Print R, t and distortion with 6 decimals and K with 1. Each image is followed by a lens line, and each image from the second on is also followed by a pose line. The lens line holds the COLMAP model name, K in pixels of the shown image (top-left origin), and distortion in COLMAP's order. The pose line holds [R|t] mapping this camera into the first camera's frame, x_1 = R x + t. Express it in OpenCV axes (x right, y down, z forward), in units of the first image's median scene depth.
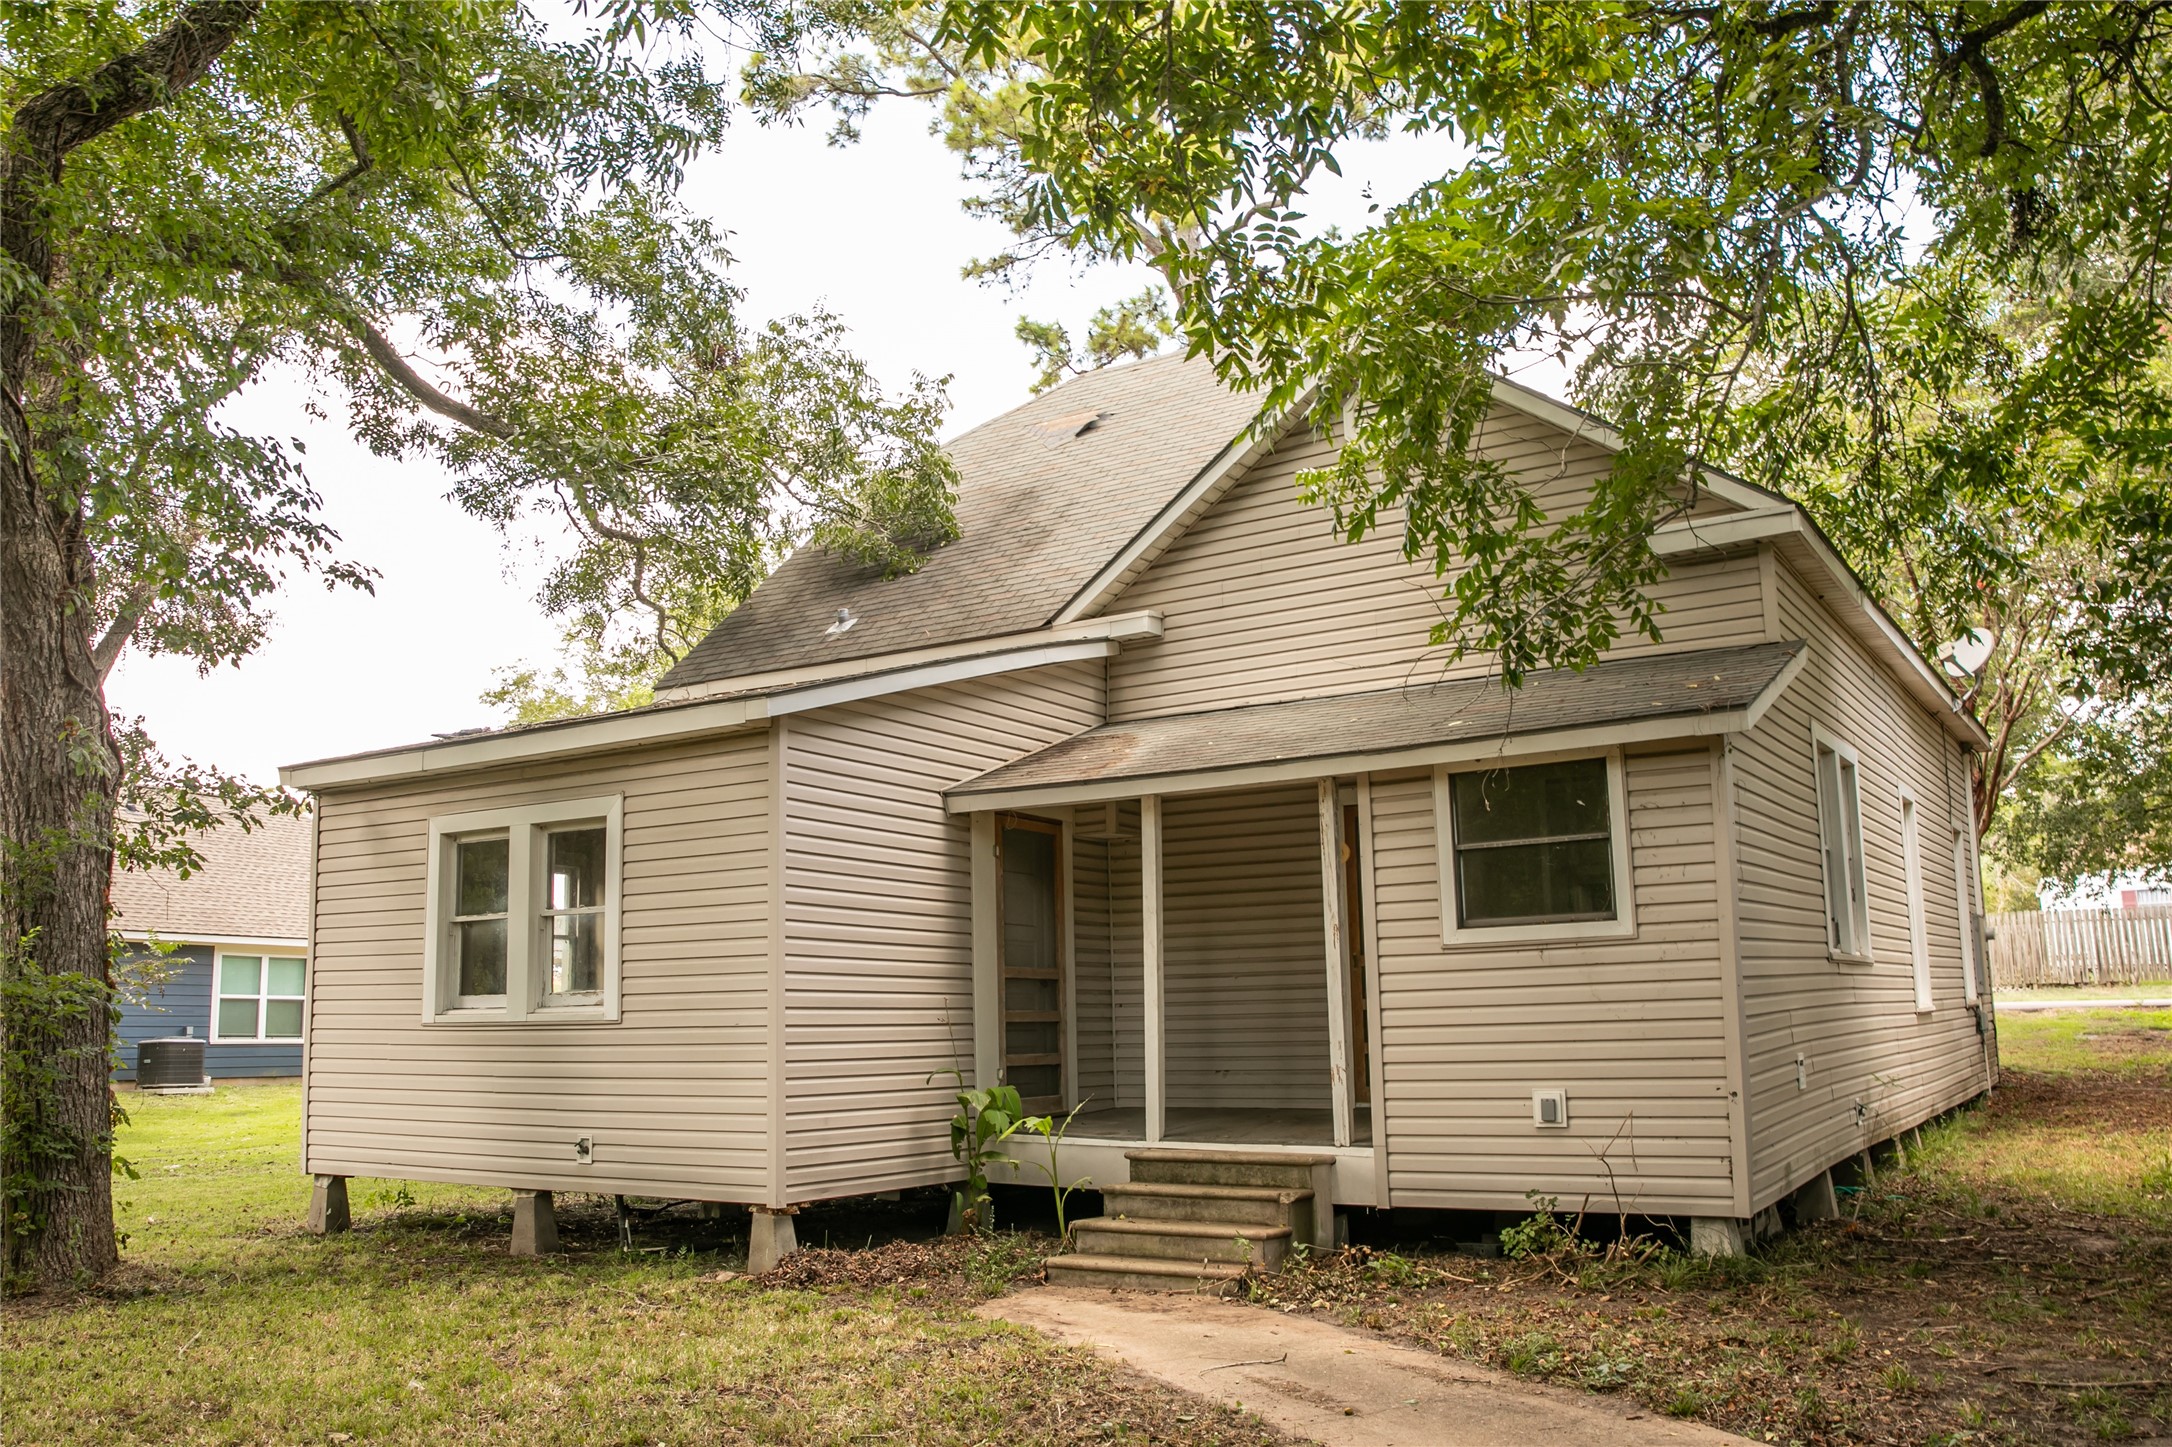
lens RADIAL K [[1756.3, 0, 1022.6], [0, 1756.3, 751.1], [0, 0, 1]] dist [-0.059229, -0.001674]
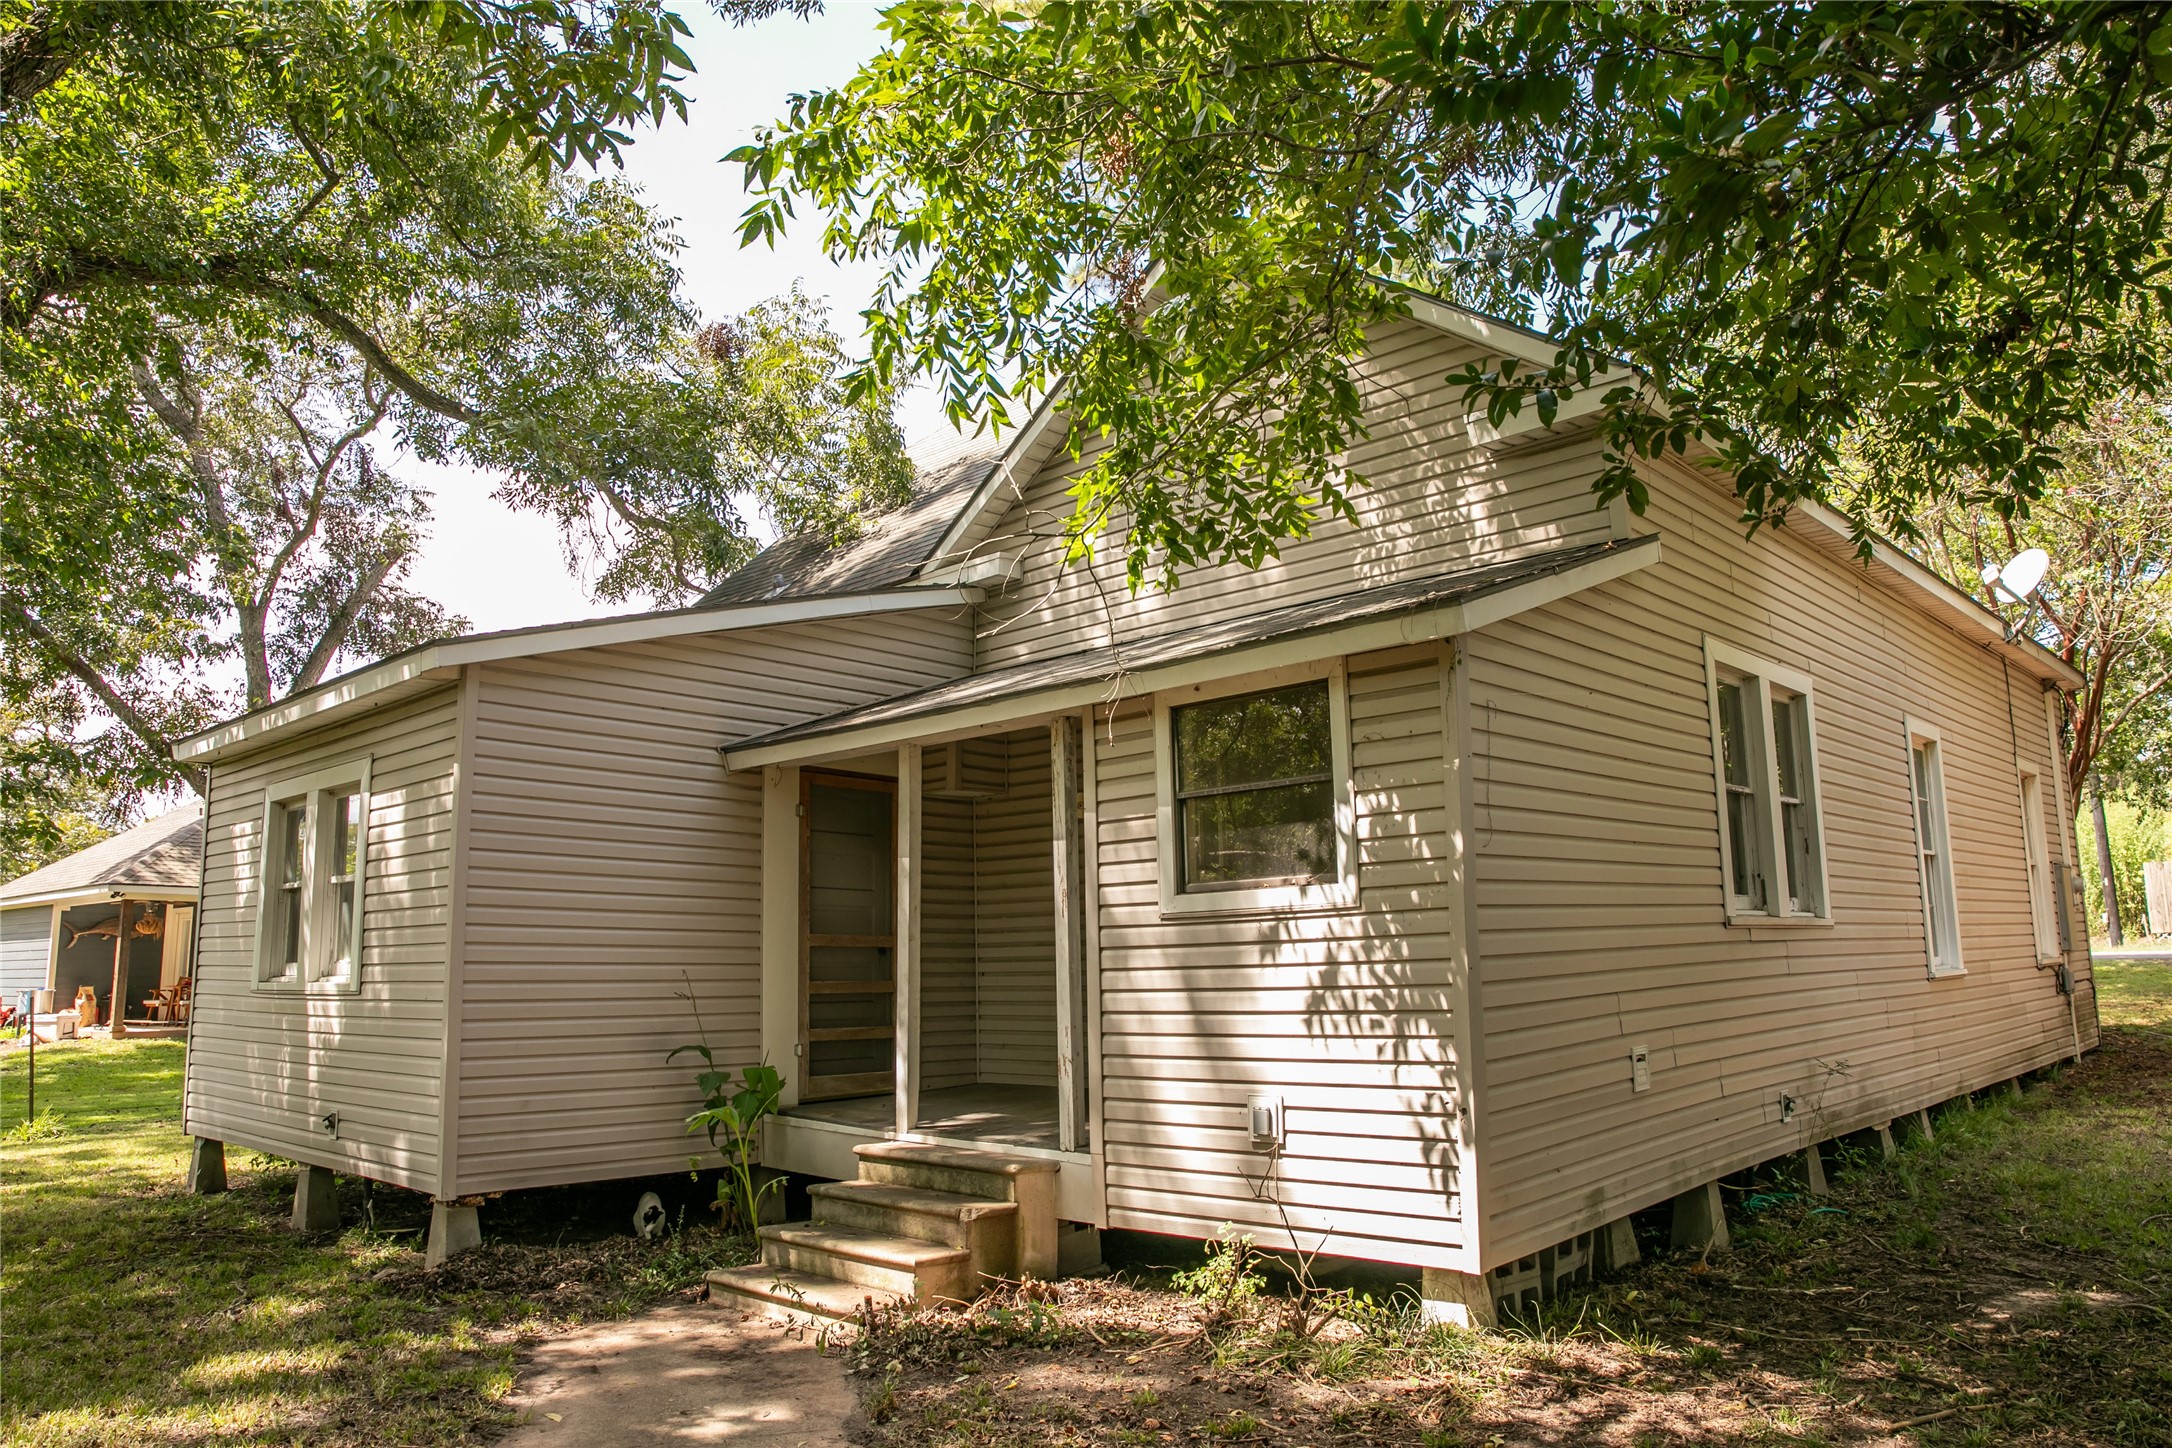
lens RADIAL K [[1471.0, 0, 1086.0], [0, 1471.0, 724.0], [0, 0, 1]] dist [-0.106505, 0.086646]
pose [[0.985918, -0.026652, -0.165094, 0.289223], [0.025444, 0.999632, -0.009424, 0.024117], [0.165284, 0.005091, 0.986233, 0.278644]]
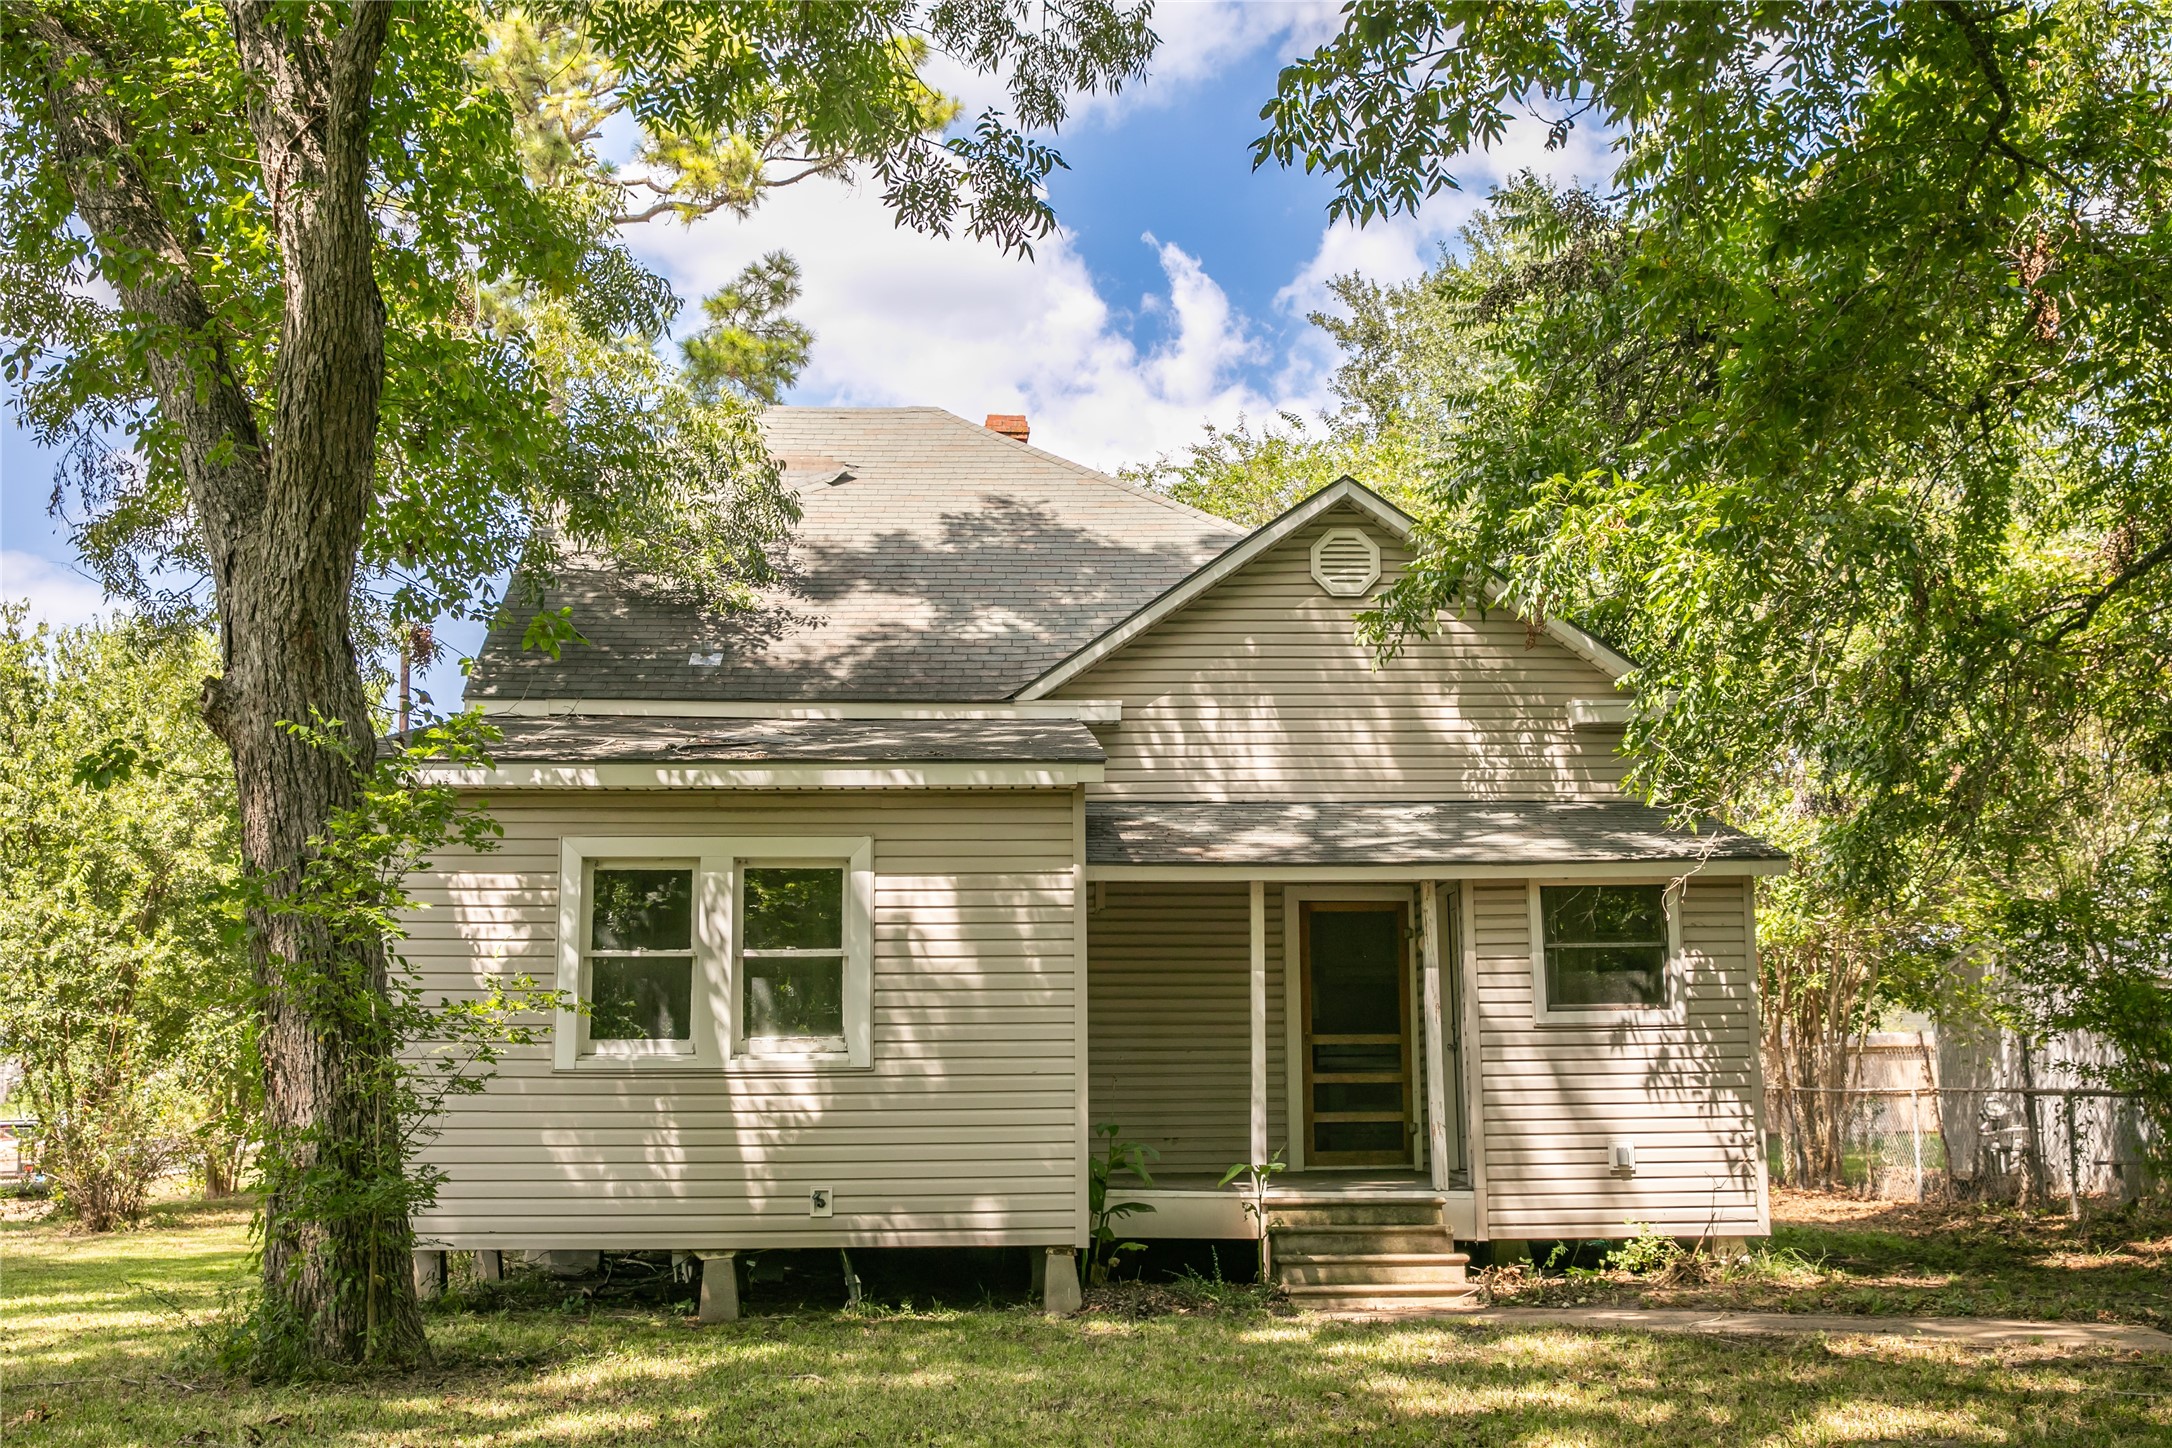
lens RADIAL K [[2179.4, 0, 1086.0], [0, 2179.4, 724.0], [0, 0, 1]] dist [0.000326, 0.007106]
pose [[0.805141, 0.122892, 0.580211, -0.840088], [-0.094299, 0.992378, -0.079335, 0.047314], [-0.585539, 0.009163, 0.810593, -0.059427]]
